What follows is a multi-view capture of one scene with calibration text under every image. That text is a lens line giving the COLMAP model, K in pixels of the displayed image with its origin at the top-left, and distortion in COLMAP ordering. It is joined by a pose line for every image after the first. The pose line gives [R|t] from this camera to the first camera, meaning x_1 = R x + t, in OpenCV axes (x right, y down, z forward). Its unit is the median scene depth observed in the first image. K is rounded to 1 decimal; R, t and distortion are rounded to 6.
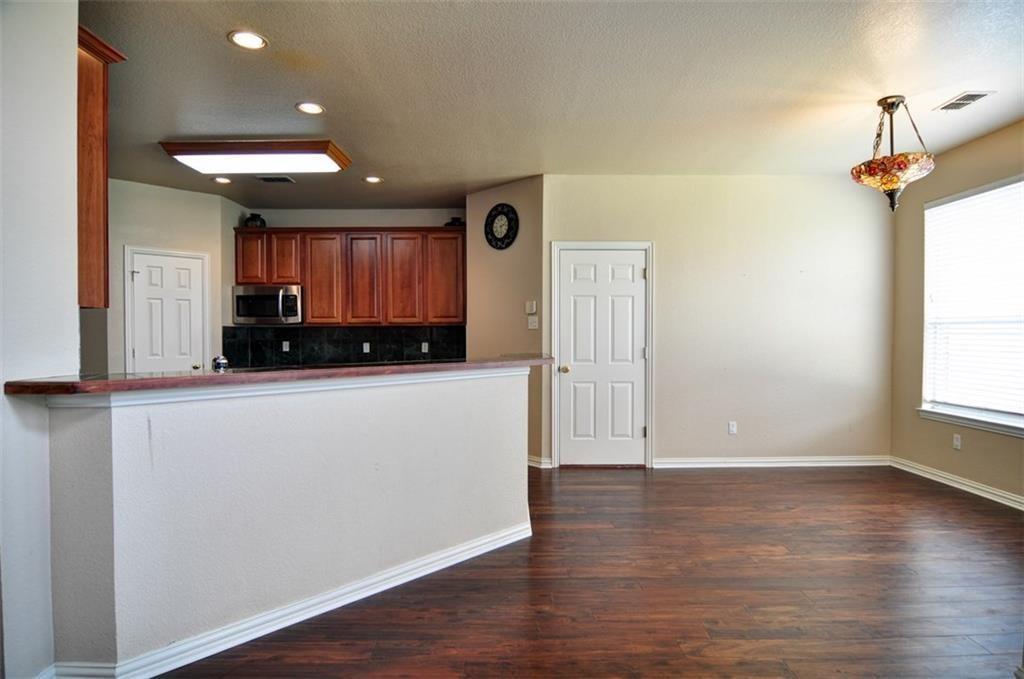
lens RADIAL K [[555.5, 0, 512.0], [0, 555.5, 339.5], [0, 0, 1]] dist [-0.016509, -0.001530]
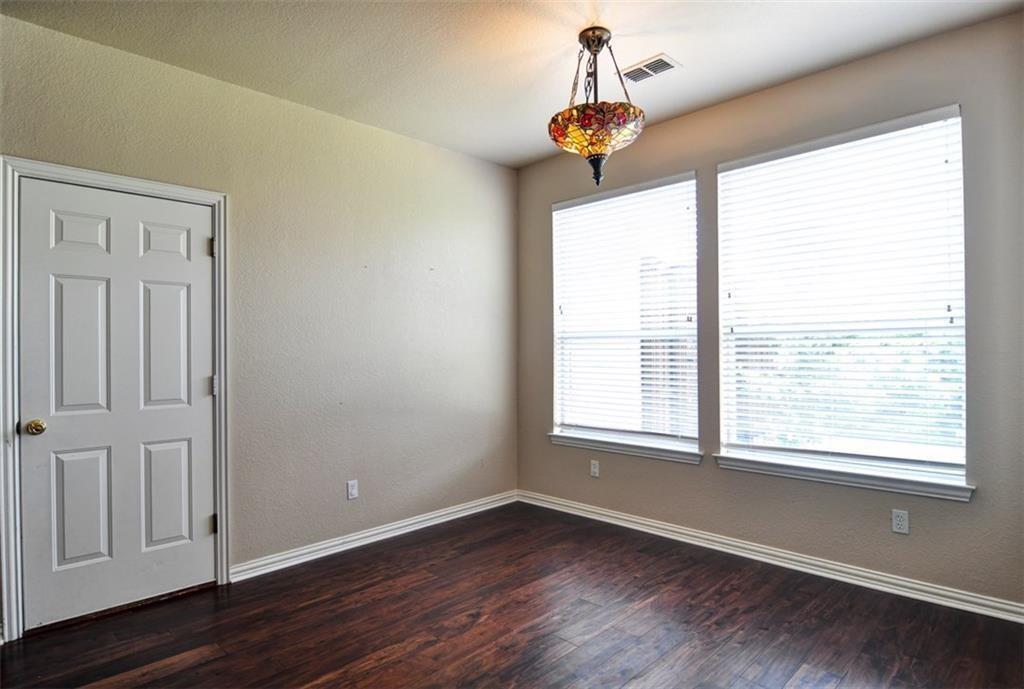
lens RADIAL K [[568.2, 0, 510.8], [0, 568.2, 348.6], [0, 0, 1]] dist [-0.016138, -0.003335]
pose [[0.707288, -0.003552, 0.706917, 0.048703], [0.014109, 0.999859, -0.009092, -0.004478], [-0.706785, 0.016405, 0.707238, 0.398411]]
